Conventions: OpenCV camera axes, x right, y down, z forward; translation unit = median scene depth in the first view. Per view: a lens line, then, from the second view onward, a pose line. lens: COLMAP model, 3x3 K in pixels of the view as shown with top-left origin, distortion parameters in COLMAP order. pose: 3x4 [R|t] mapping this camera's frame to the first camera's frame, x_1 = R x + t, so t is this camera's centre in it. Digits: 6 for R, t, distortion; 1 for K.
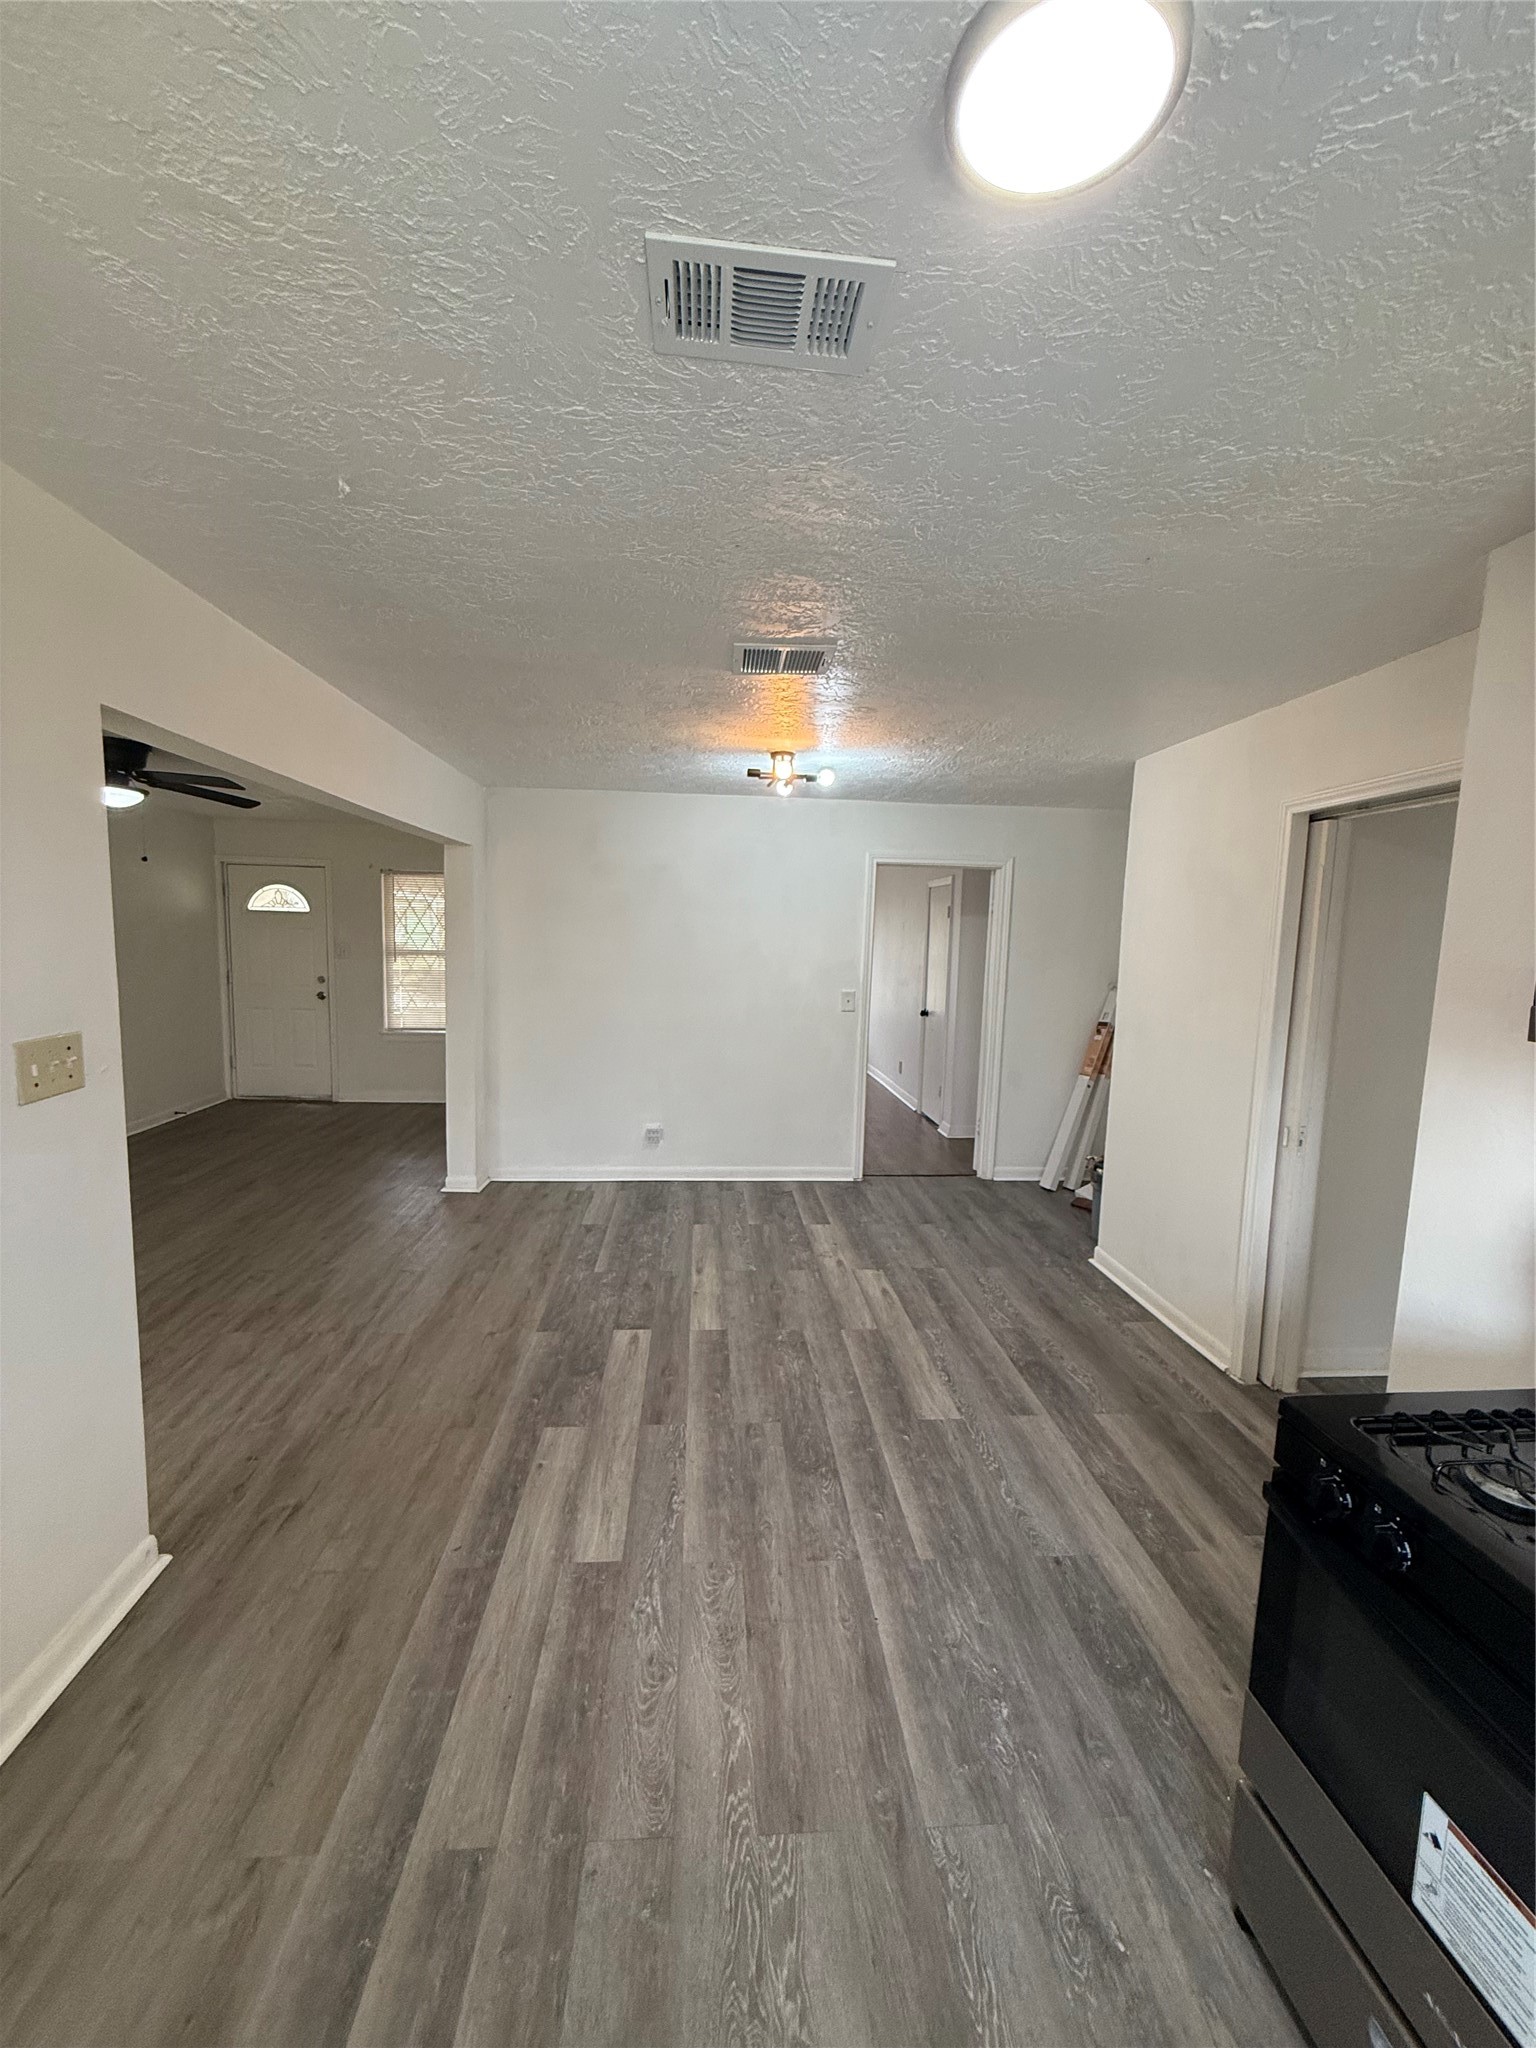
lens RADIAL K [[813.7, 0, 763.9], [0, 813.7, 1019.0], [0, 0, 1]] dist [-0.000594, 0.000400]
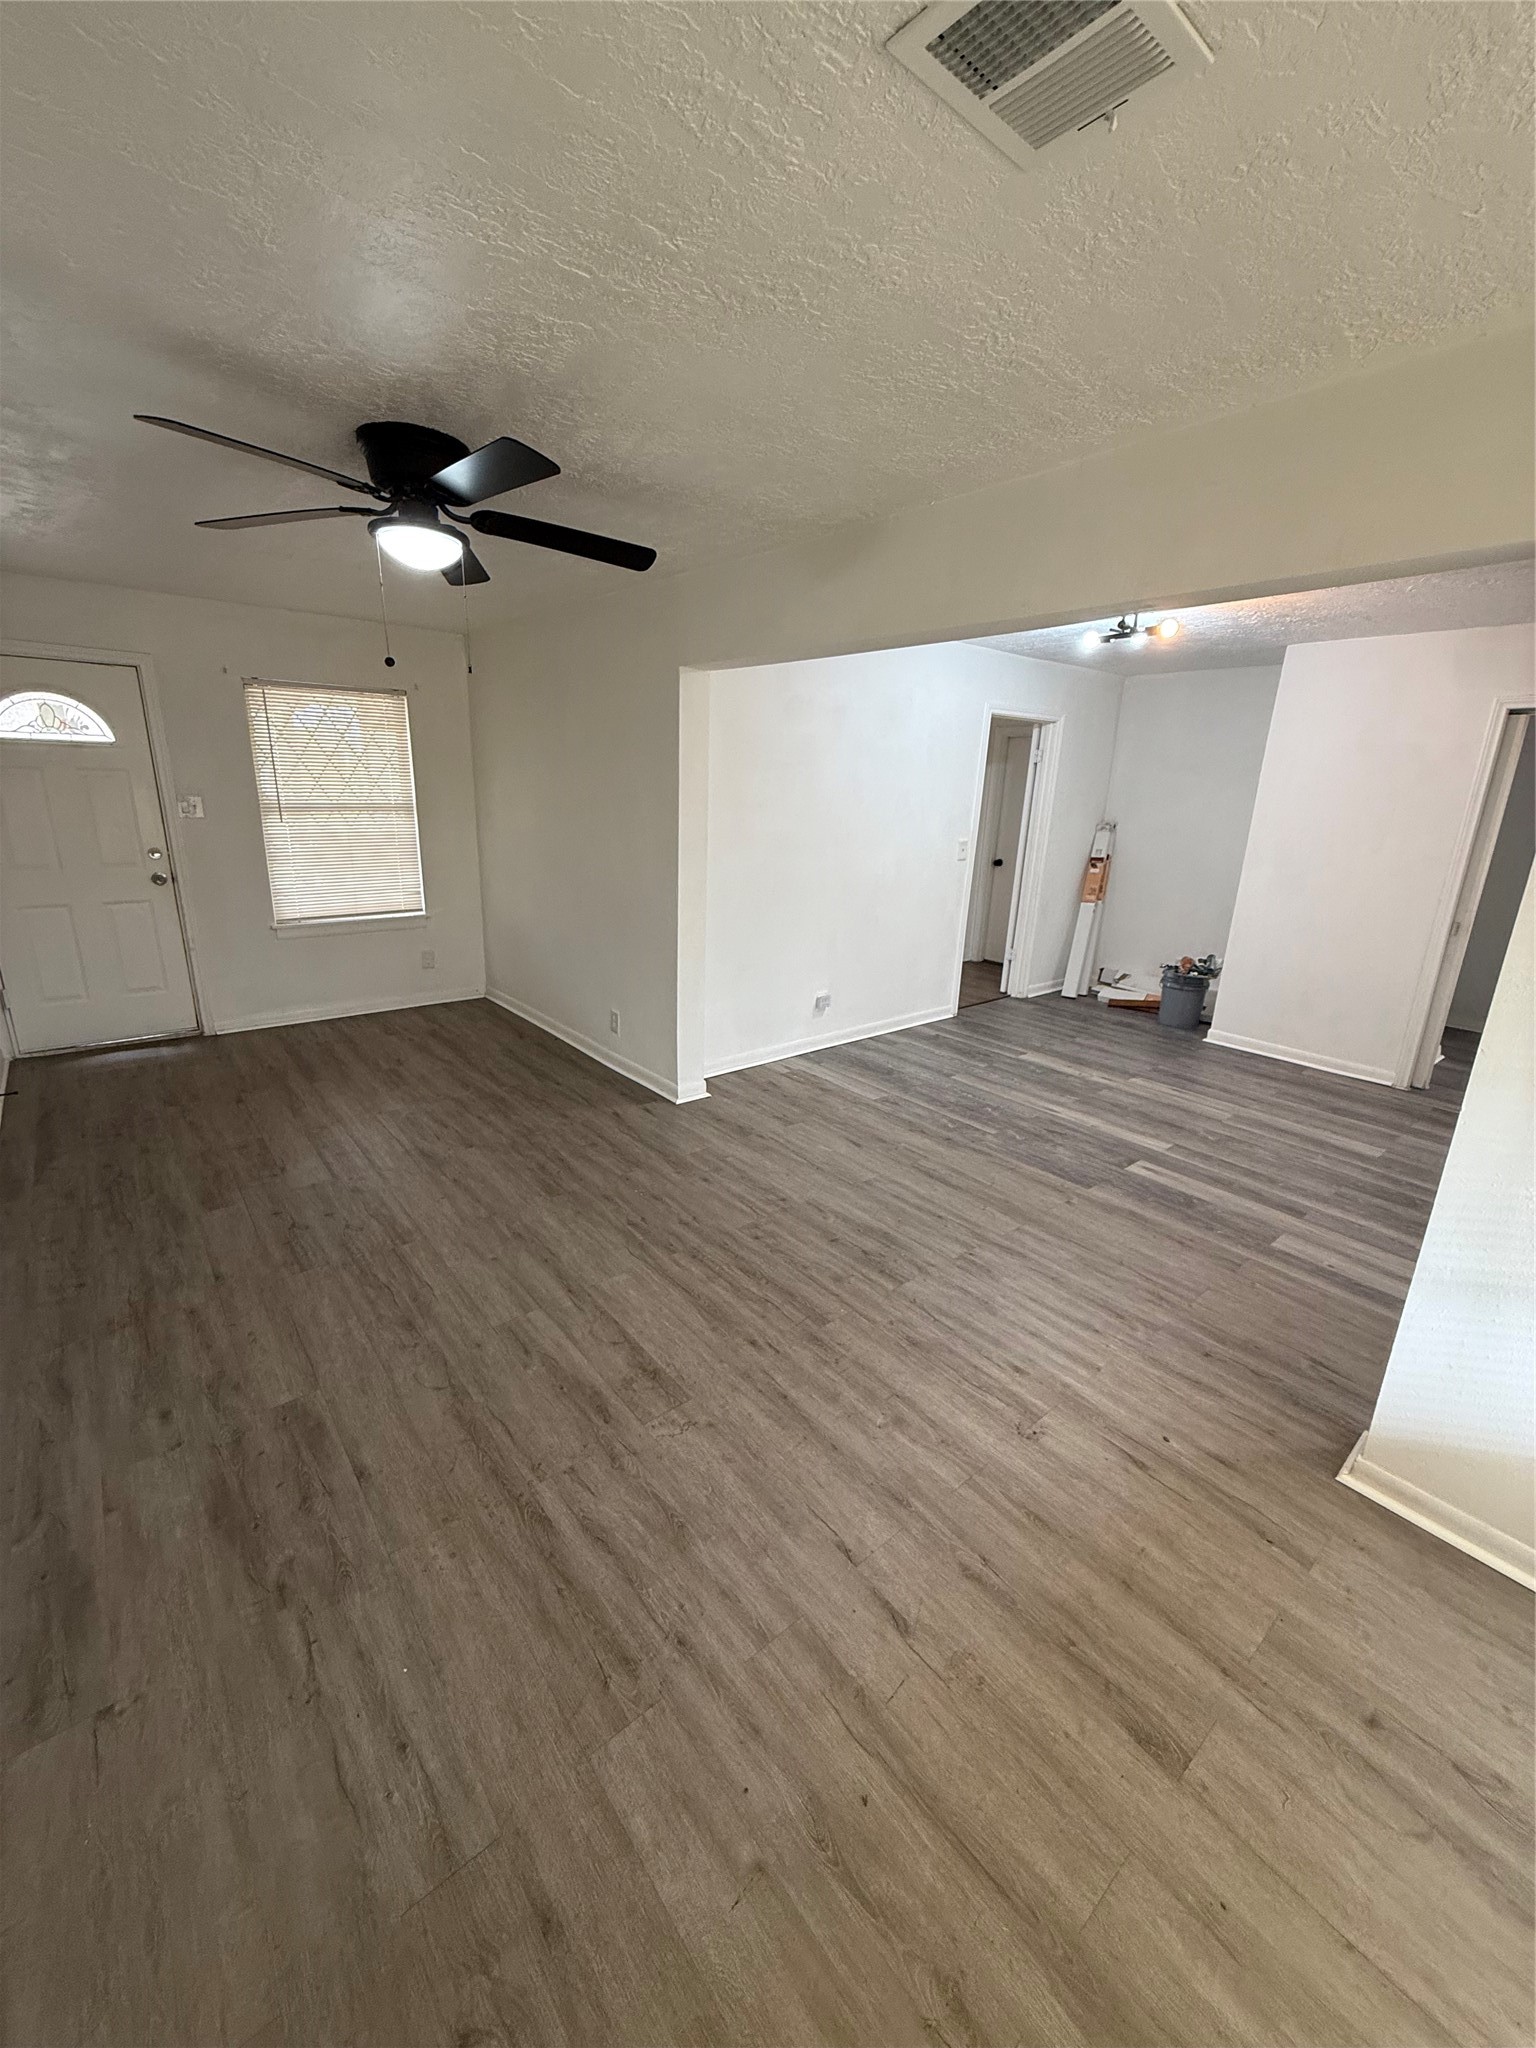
lens RADIAL K [[813.7, 0, 762.8], [0, 813.7, 1017.7], [0, 0, 1]] dist [-0.000594, 0.000400]
pose [[0.821145, -0.160008, 0.547830, -1.153181], [0.051116, 0.976656, 0.208639, -0.069119], [-0.568426, -0.143320, 0.810155, 0.420553]]
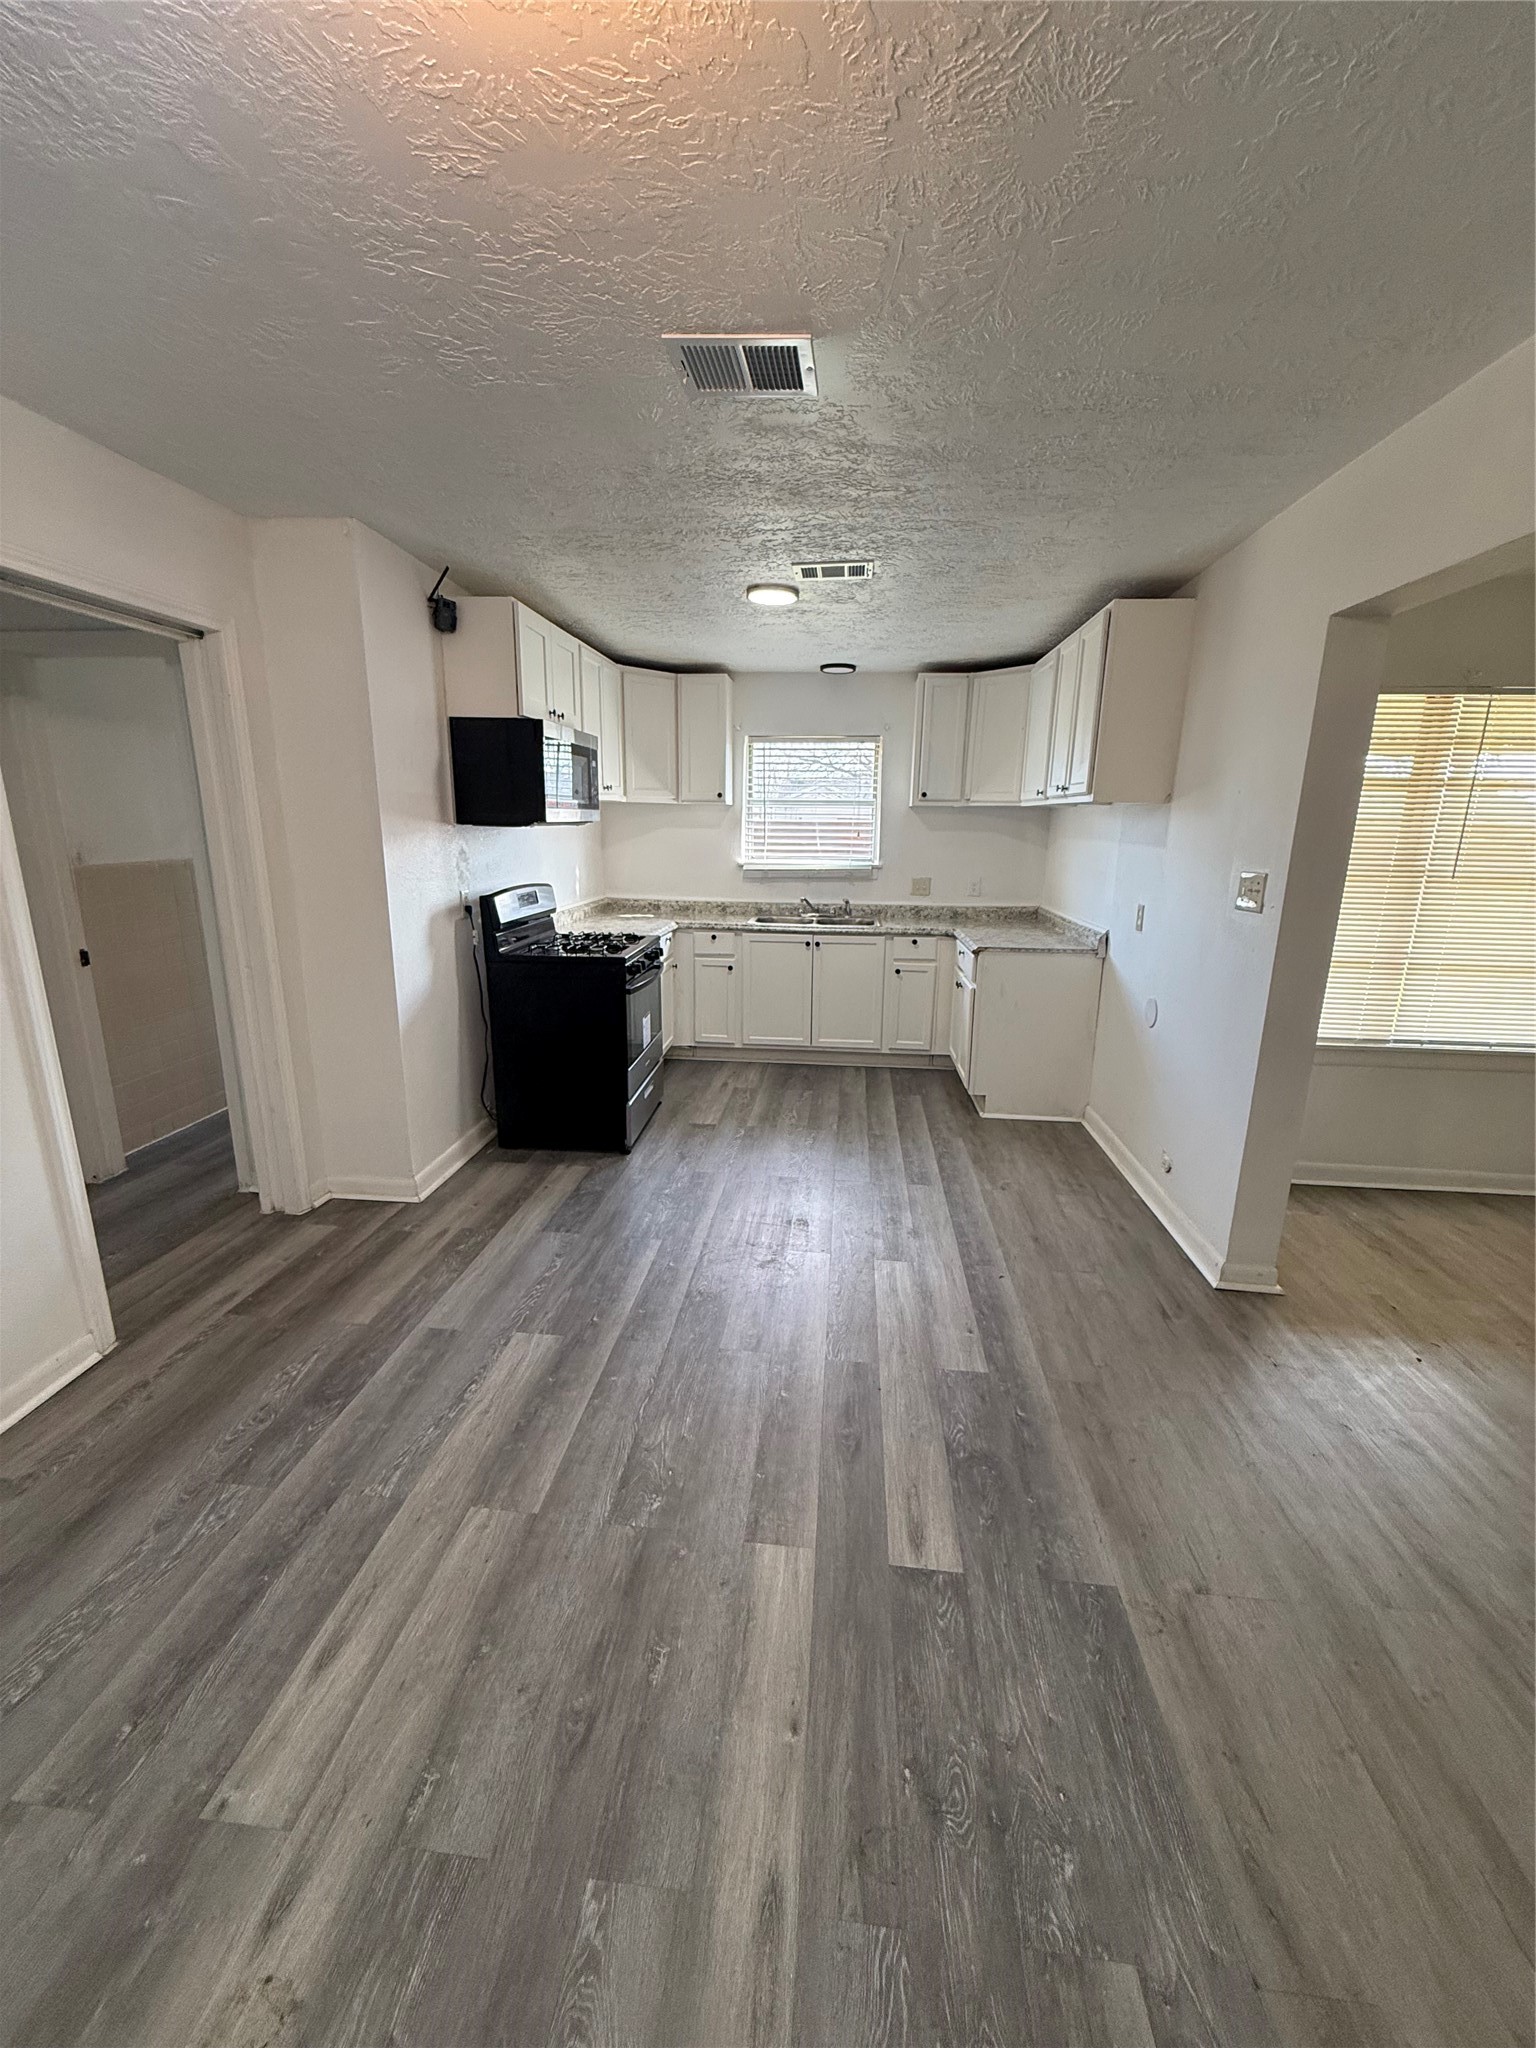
lens RADIAL K [[813.7, 0, 765.8], [0, 813.7, 1017.1], [0, 0, 1]] dist [-0.000594, 0.000400]
pose [[-0.983519, -0.081128, 0.161582, -0.117537], [-0.021617, 0.940031, 0.340403, -0.116932], [-0.179508, 0.331300, -0.926292, 1.384156]]
